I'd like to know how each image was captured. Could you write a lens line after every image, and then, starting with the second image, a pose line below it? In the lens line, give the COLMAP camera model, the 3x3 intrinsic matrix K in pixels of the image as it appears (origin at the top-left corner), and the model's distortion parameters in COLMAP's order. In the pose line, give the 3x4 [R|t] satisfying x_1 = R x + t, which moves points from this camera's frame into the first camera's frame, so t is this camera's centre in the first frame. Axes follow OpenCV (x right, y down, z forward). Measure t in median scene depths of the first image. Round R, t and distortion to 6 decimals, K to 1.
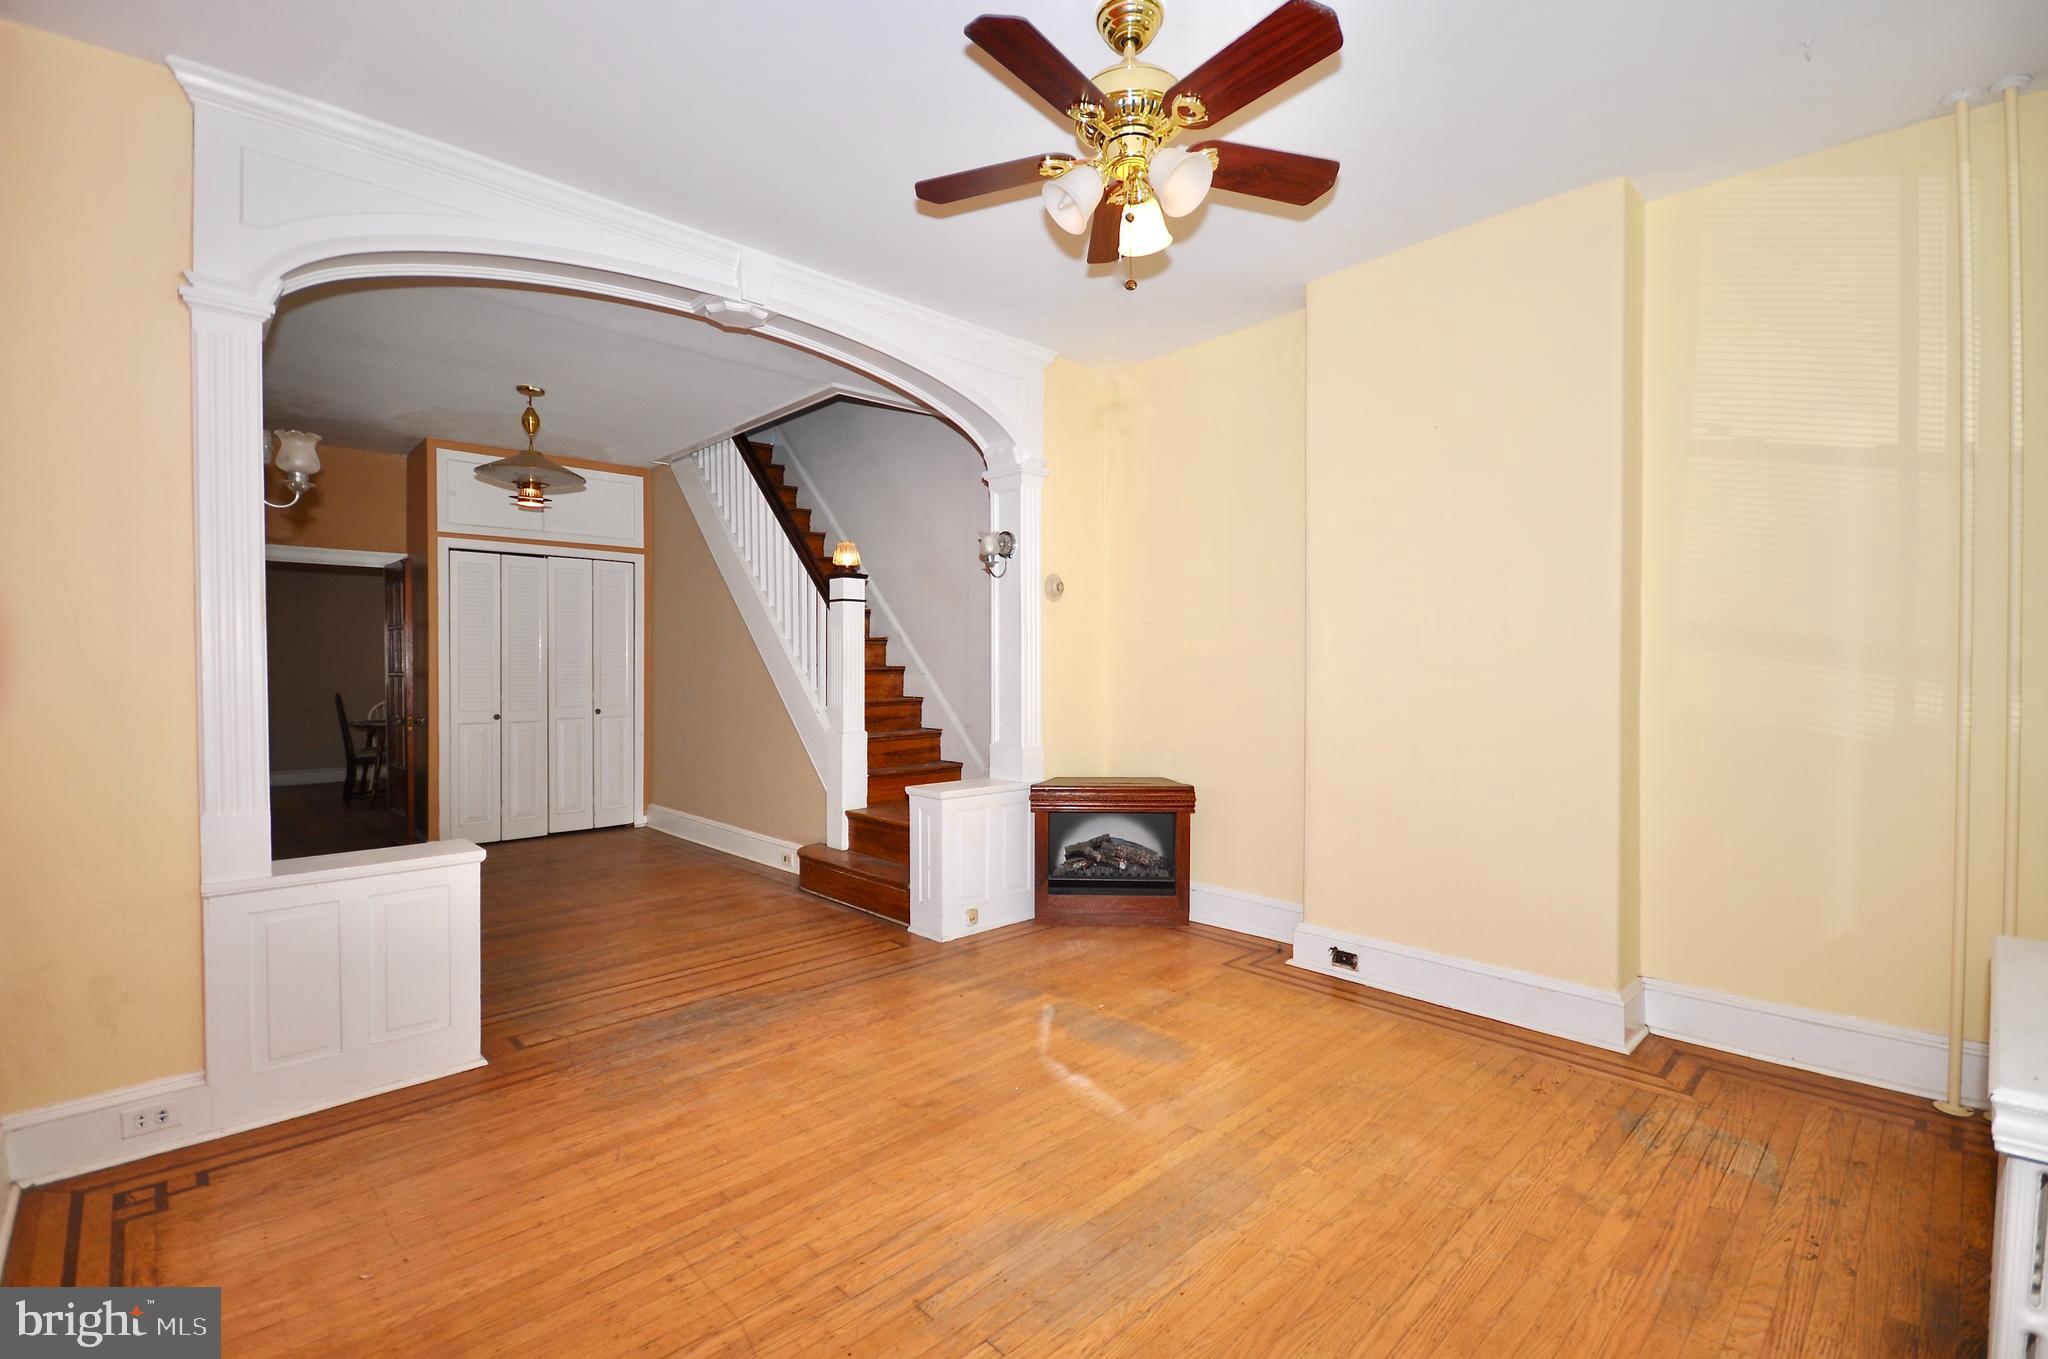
lens RADIAL K [[909.8, 0, 1022.1], [0, 909.8, 648.0], [0, 0, 1]] dist [0.001123, -0.009751]
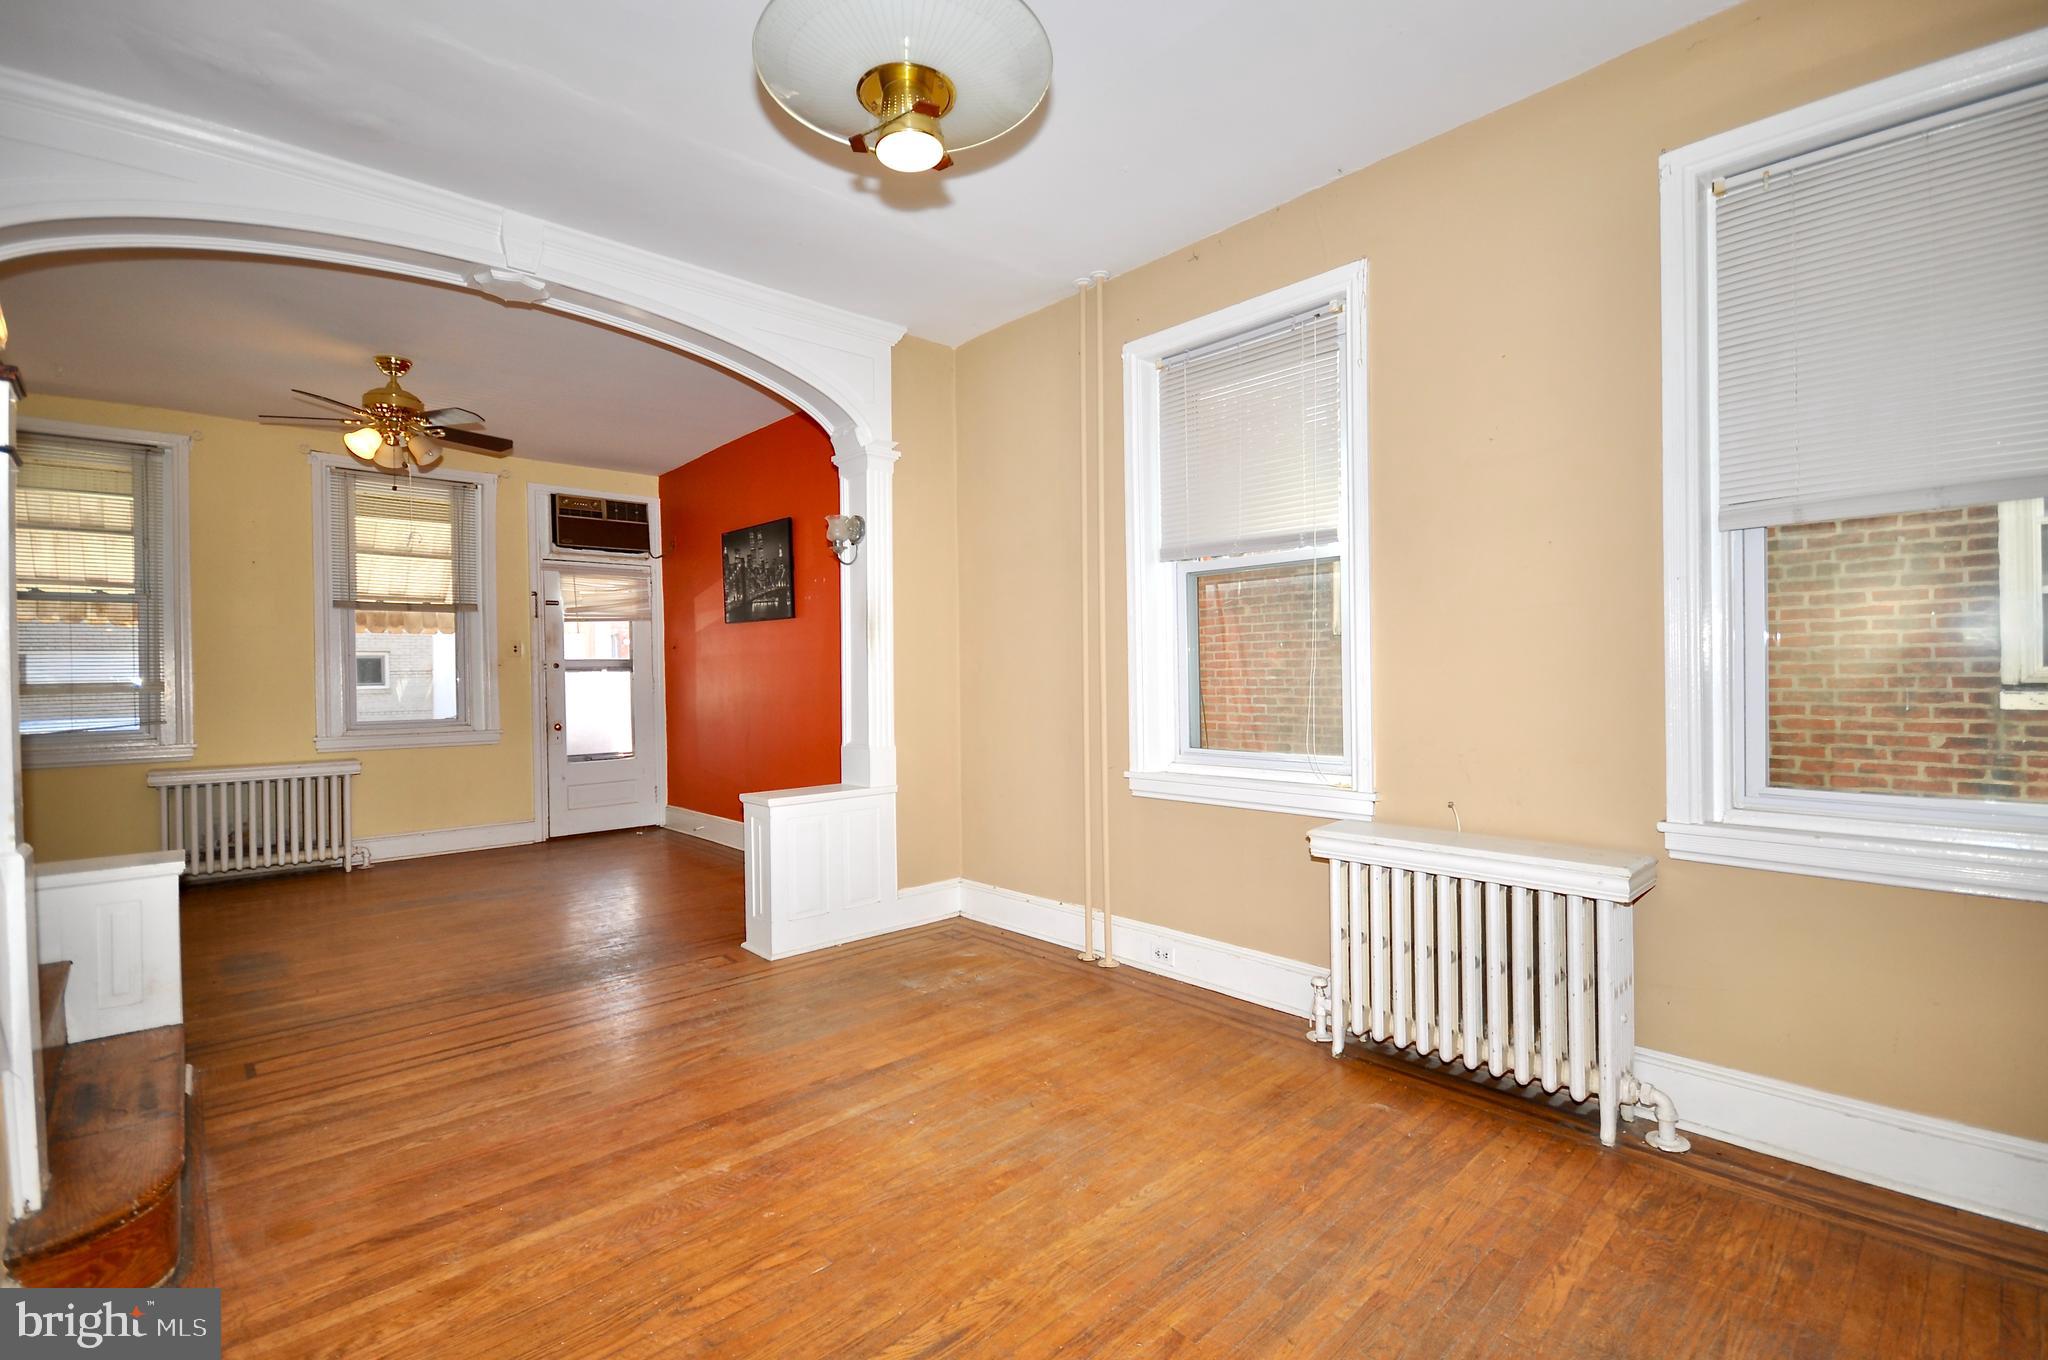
lens RADIAL K [[901.9, 0, 1017.6], [0, 901.9, 674.3], [0, 0, 1]] dist [0.011272, -0.011522]
pose [[-0.999869, 0.011853, 0.011011, -0.778694], [0.011655, 0.999772, -0.017882, 0.049816], [-0.011221, -0.017752, -0.999779, 1.807391]]
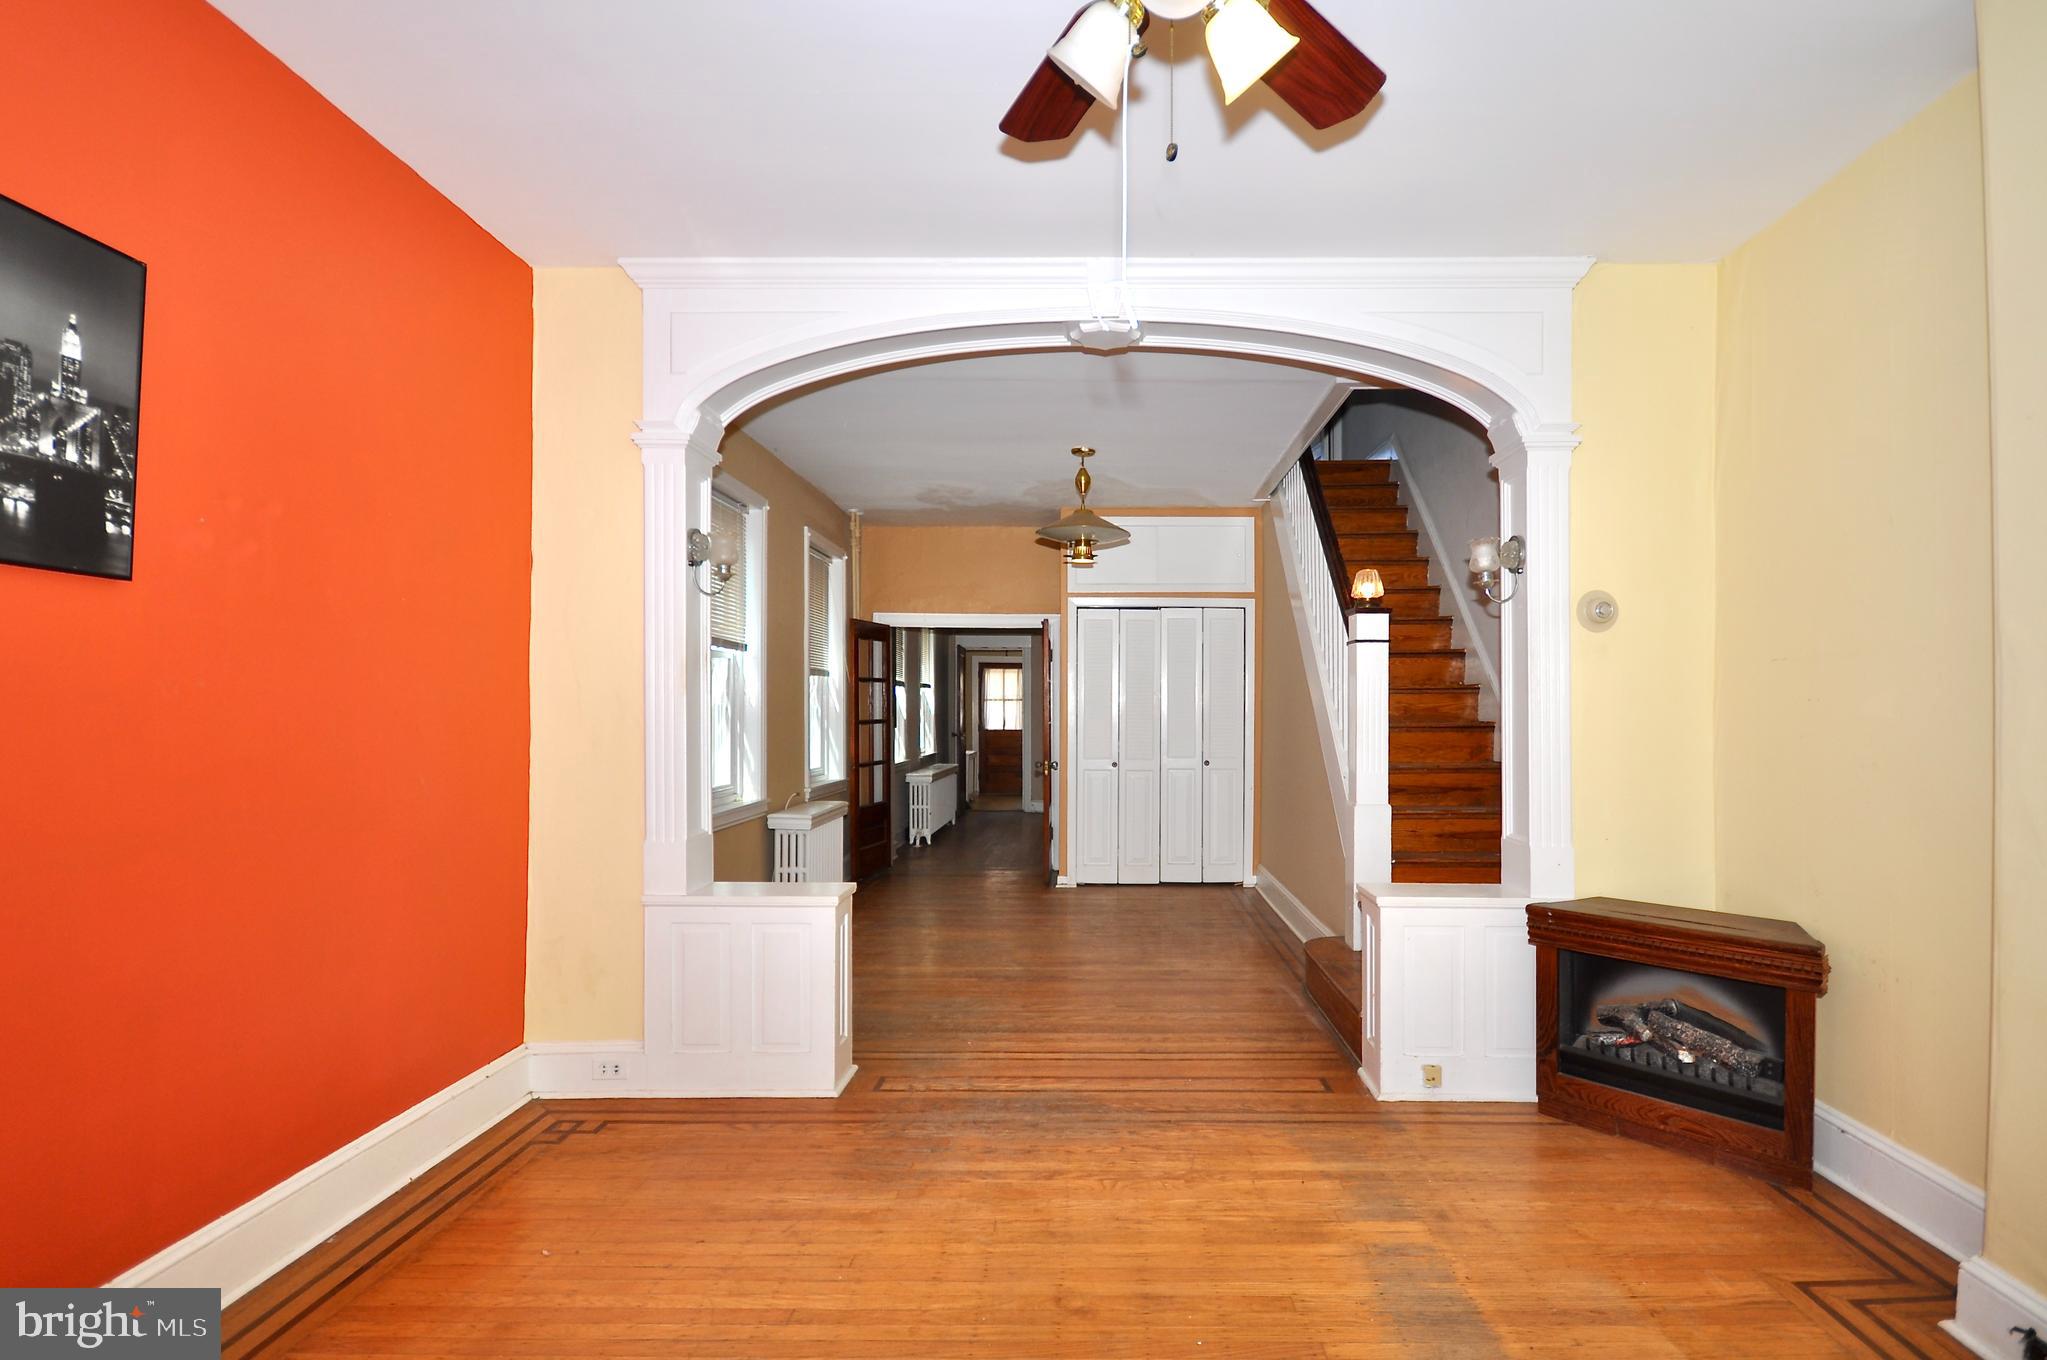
lens RADIAL K [[981.8, 0, 1090.1], [0, 981.8, 674.5], [0, 0, 1]] dist [-0.008138, 0.000462]
pose [[0.718567, -0.019389, -0.695187, 0.329372], [0.008396, 0.999780, -0.019206, -0.011082], [0.695407, 0.007964, 0.718572, 0.280555]]
